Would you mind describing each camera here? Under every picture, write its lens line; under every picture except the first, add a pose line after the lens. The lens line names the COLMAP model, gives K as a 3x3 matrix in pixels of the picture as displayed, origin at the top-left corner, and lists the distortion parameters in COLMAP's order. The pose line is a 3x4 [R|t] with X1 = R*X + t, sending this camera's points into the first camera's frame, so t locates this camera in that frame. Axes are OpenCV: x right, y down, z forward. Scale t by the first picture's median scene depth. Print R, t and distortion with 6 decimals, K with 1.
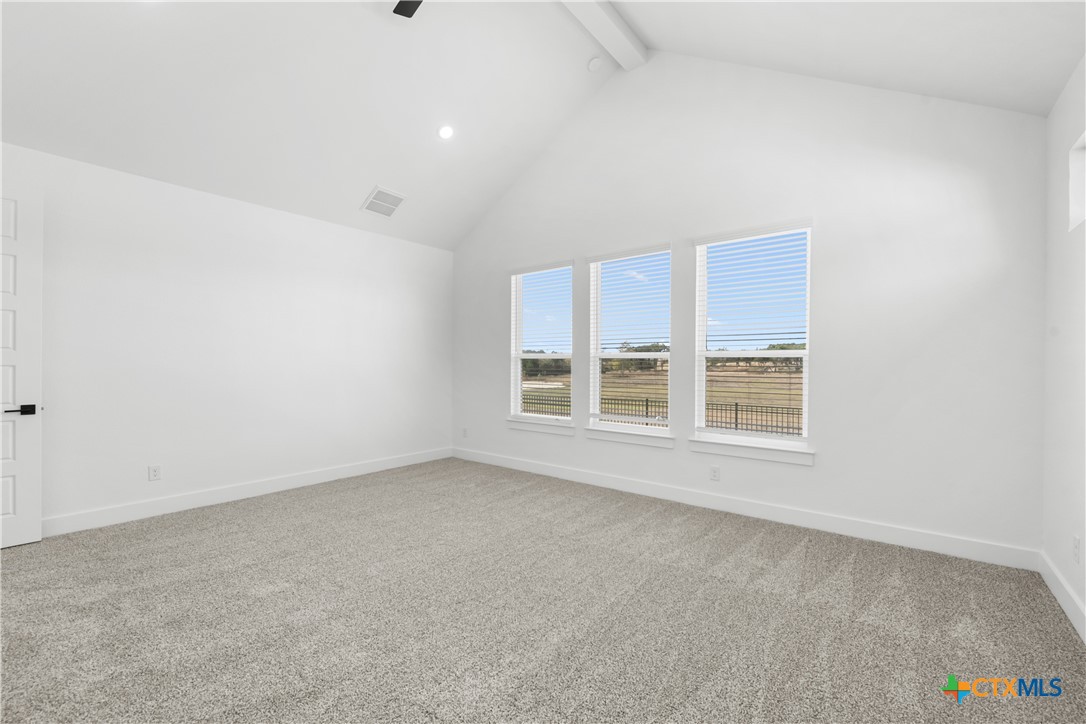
lens RADIAL K [[448.3, 0, 540.8], [0, 448.3, 365.0], [0, 0, 1]] dist [-0.008533, -0.001607]
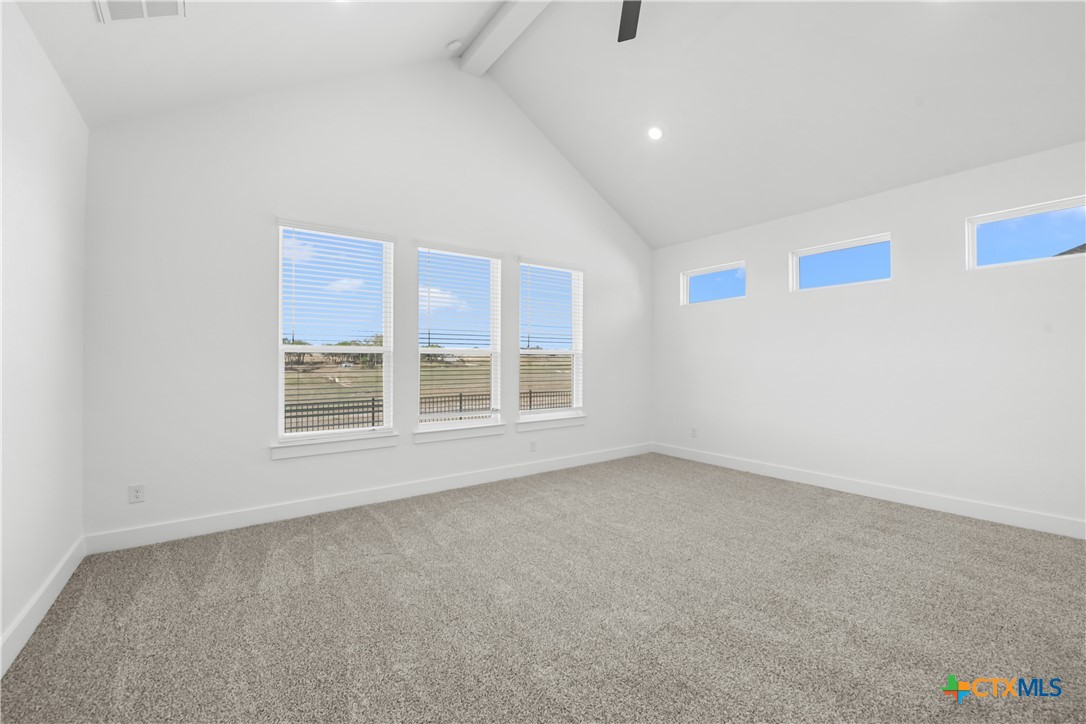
lens RADIAL K [[448.3, 0, 542.5], [0, 448.3, 364.2], [0, 0, 1]] dist [-0.008533, -0.001607]
pose [[0.240820, -0.007435, 0.970541, -0.719190], [0.000290, 0.999971, 0.007588, -0.000672], [-0.970570, -0.001546, 0.240815, 0.567870]]
